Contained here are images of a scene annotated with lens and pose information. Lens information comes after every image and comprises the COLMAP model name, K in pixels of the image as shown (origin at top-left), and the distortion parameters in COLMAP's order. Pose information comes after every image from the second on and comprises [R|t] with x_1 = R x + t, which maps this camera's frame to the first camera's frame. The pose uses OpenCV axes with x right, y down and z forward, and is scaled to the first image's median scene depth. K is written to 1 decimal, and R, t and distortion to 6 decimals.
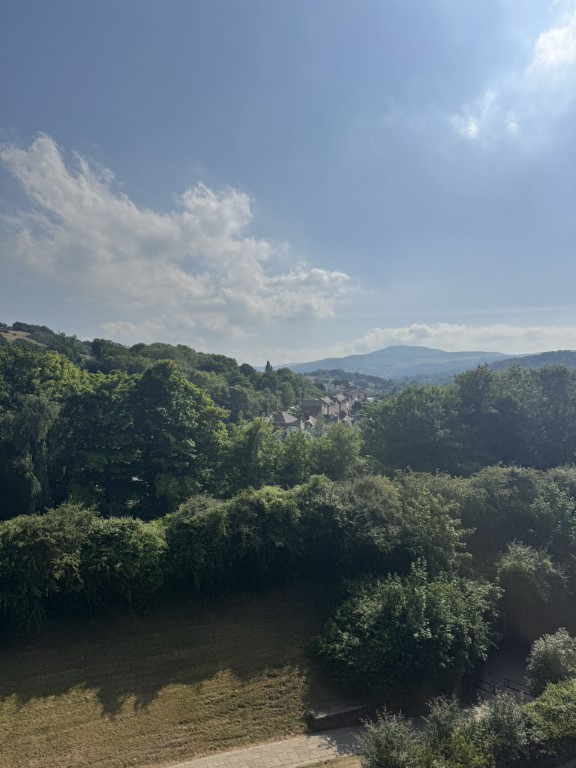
lens RADIAL K [[530.0, 0, 289.8], [0, 530.0, 388.0], [0, 0, 1]] dist [0.057131, -0.070560]
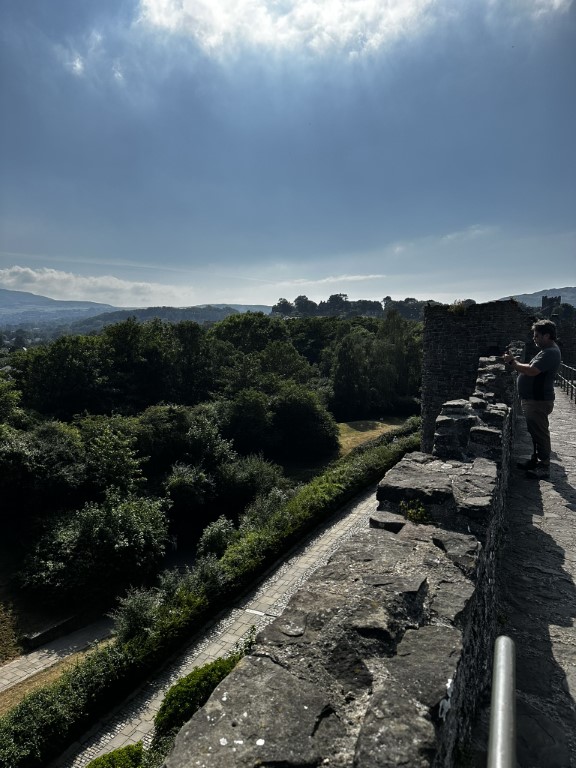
lens RADIAL K [[529.5, 0, 274.6], [0, 529.5, 390.1], [0, 0, 1]] dist [0.019486, -0.023887]
pose [[0.781402, -0.042305, 0.622592, -0.172056], [-0.017578, 0.995811, 0.089727, 0.002812], [-0.623780, -0.081057, 0.777385, -0.090331]]
